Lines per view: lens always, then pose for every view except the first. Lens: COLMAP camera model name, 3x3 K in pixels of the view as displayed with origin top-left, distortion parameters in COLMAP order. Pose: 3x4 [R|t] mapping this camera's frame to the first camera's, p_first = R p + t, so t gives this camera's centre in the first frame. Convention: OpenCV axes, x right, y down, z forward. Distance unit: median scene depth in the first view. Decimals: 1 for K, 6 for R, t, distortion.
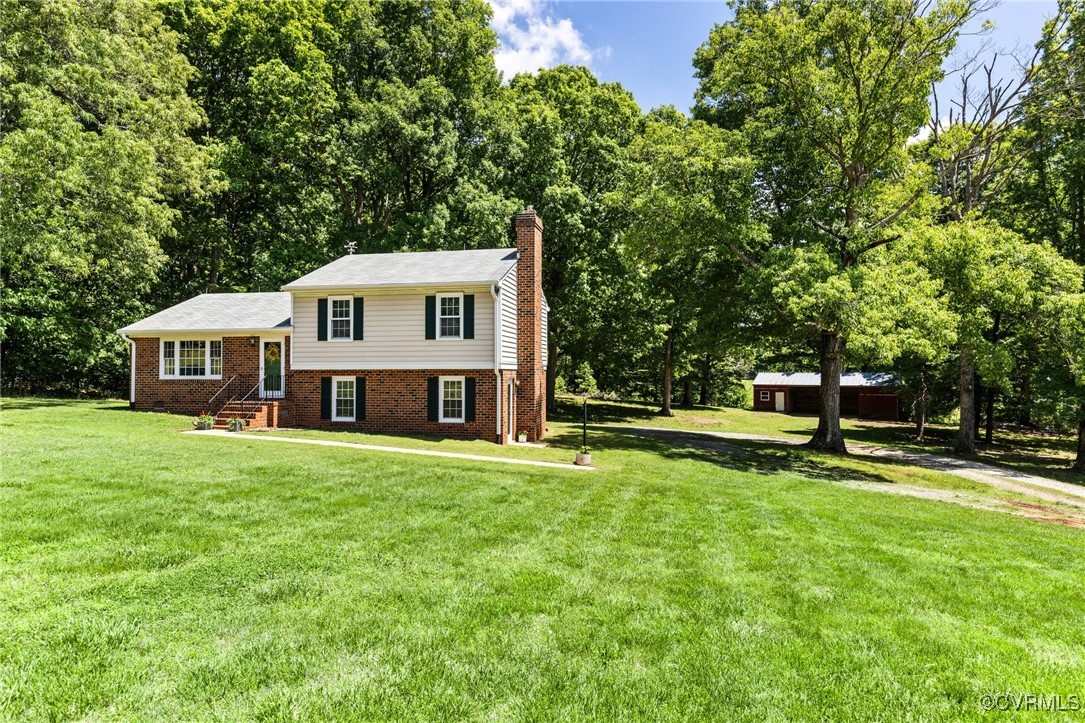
lens RADIAL K [[663.2, 0, 536.4], [0, 663.2, 370.6], [0, 0, 1]] dist [-0.037124, 0.002815]
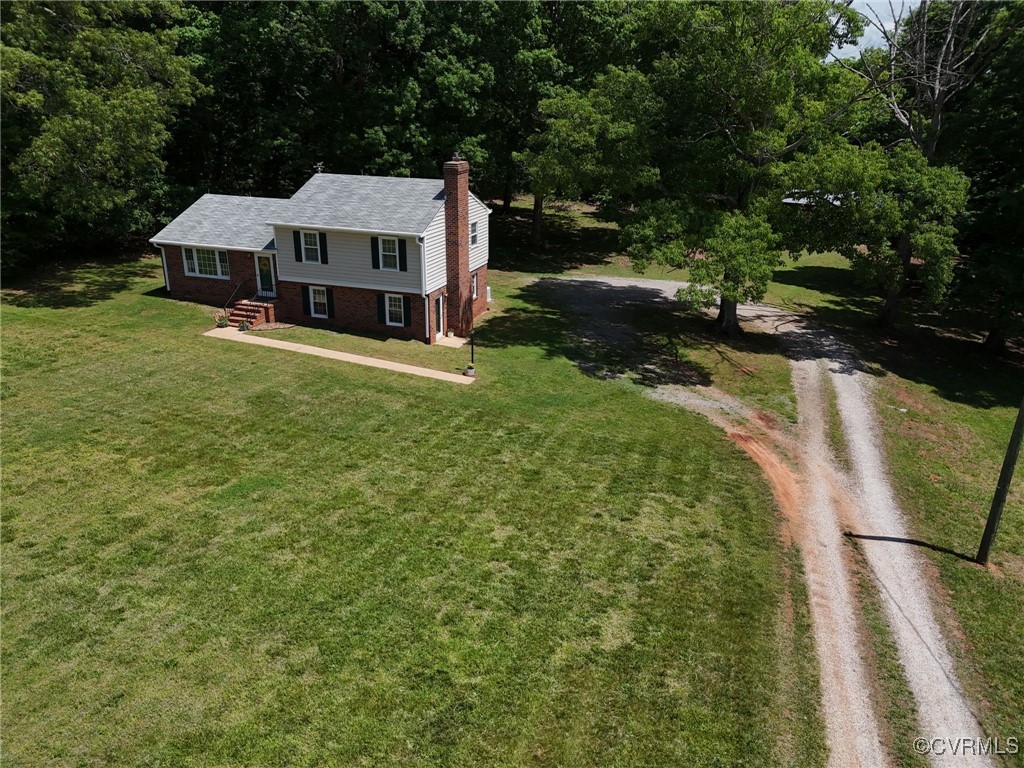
lens RADIAL K [[776.2, 0, 502.4], [0, 776.2, 378.8], [0, 0, 1]] dist [0.059320, -0.050914]
pose [[0.992425, 0.052789, -0.110933, 0.277810], [-0.013178, 0.943507, 0.331089, -0.352447], [0.122144, -0.327119, 0.937056, -0.527318]]
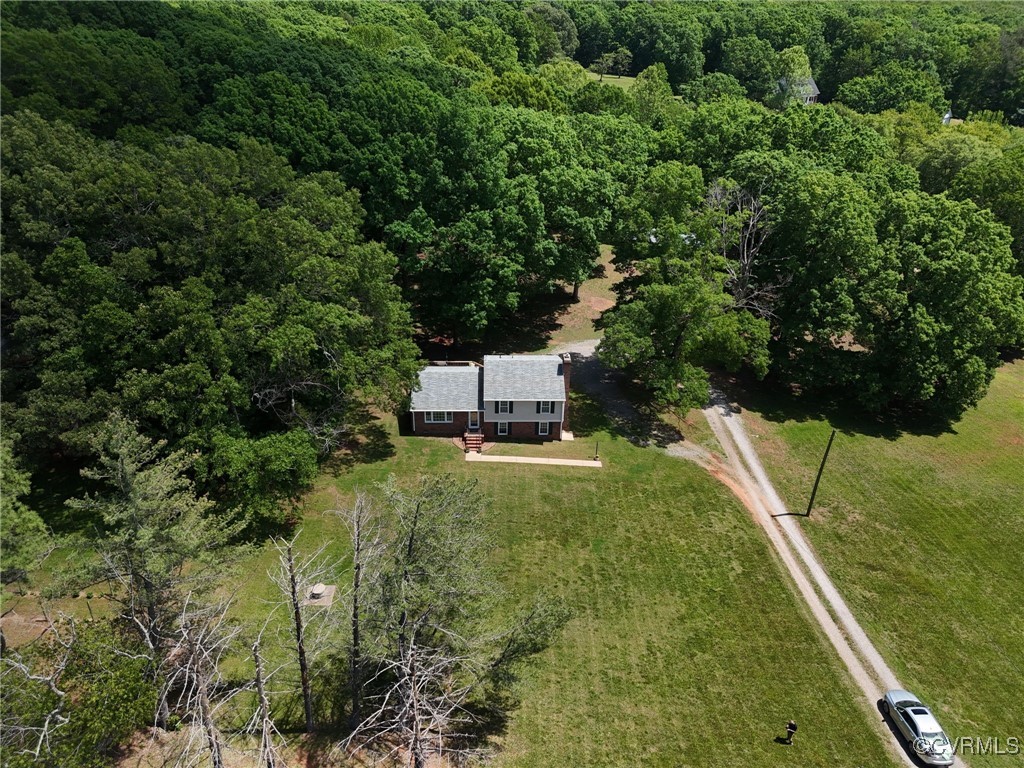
lens RADIAL K [[776.2, 0, 504.3], [0, 776.2, 385.9], [0, 0, 1]] dist [0.059320, -0.050914]
pose [[0.976258, -0.098794, 0.192769, -0.906707], [-0.007052, 0.874965, 0.484135, -1.714592], [-0.216496, -0.474000, 0.853495, -1.721194]]
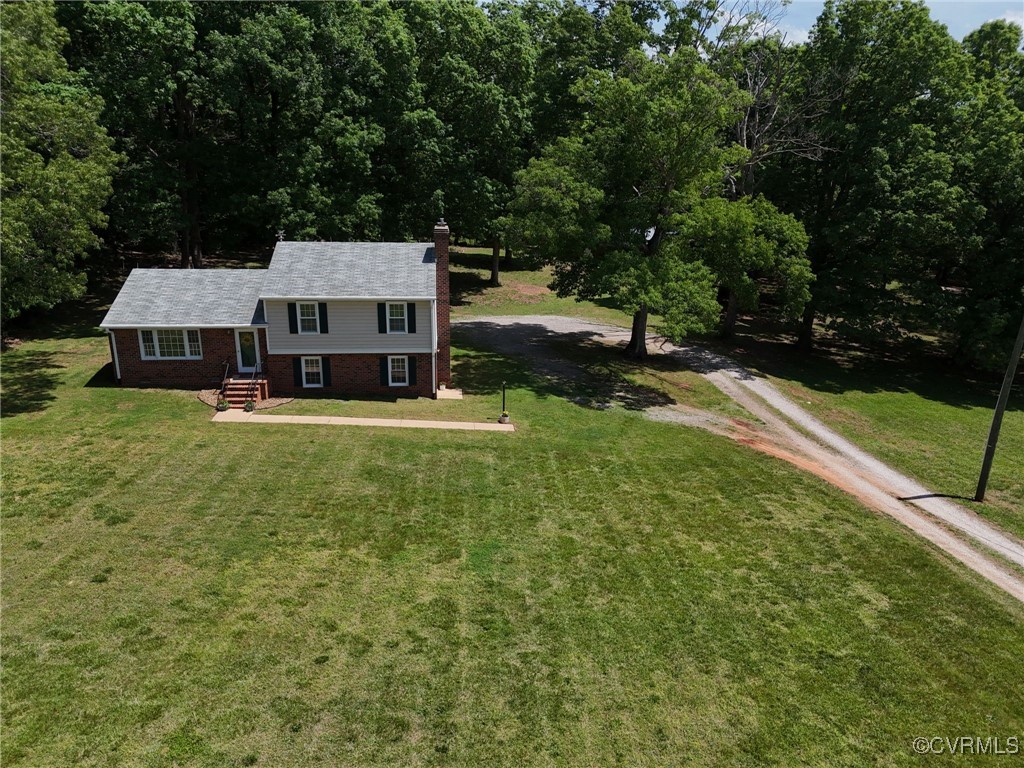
lens RADIAL K [[776.2, 0, 514.5], [0, 776.2, 383.3], [0, 0, 1]] dist [0.059320, -0.050914]
pose [[0.958973, -0.074708, 0.273478, -0.335825], [-0.010818, 0.954308, 0.298630, -0.421277], [-0.283292, -0.289336, 0.914347, -0.588741]]
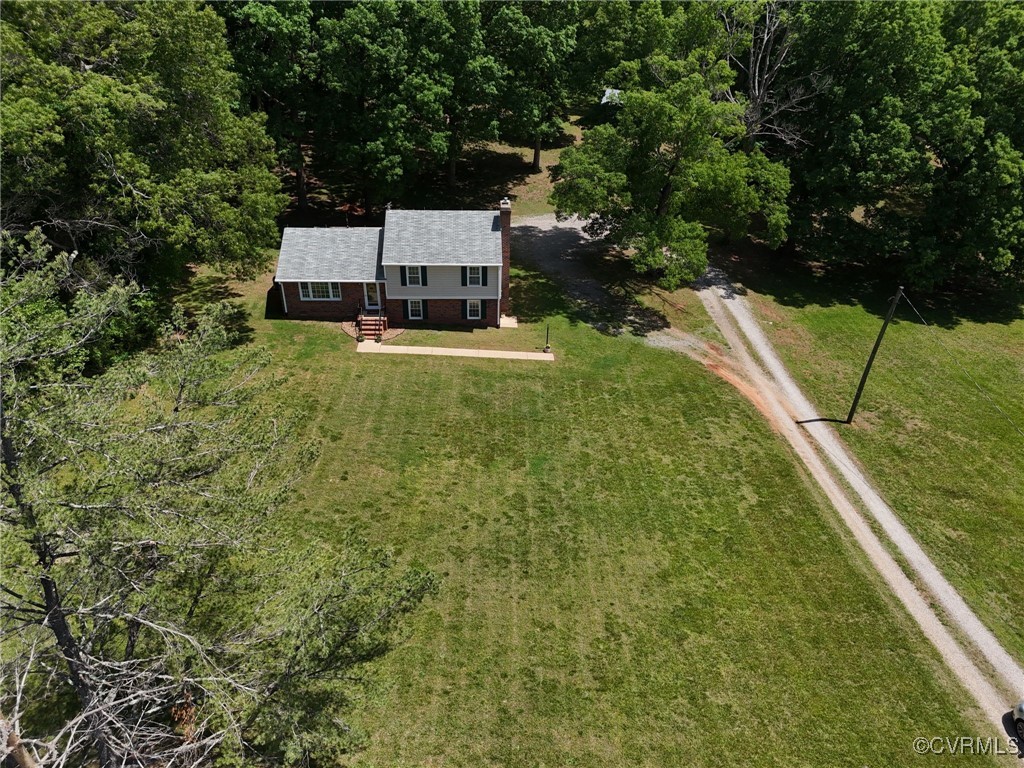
lens RADIAL K [[776.2, 0, 507.0], [0, 776.2, 393.8], [0, 0, 1]] dist [0.059320, -0.050914]
pose [[0.971434, -0.120336, 0.204539, -0.533642], [-0.013027, 0.833558, 0.552279, -1.034006], [-0.236954, -0.539166, 0.808178, -1.069538]]
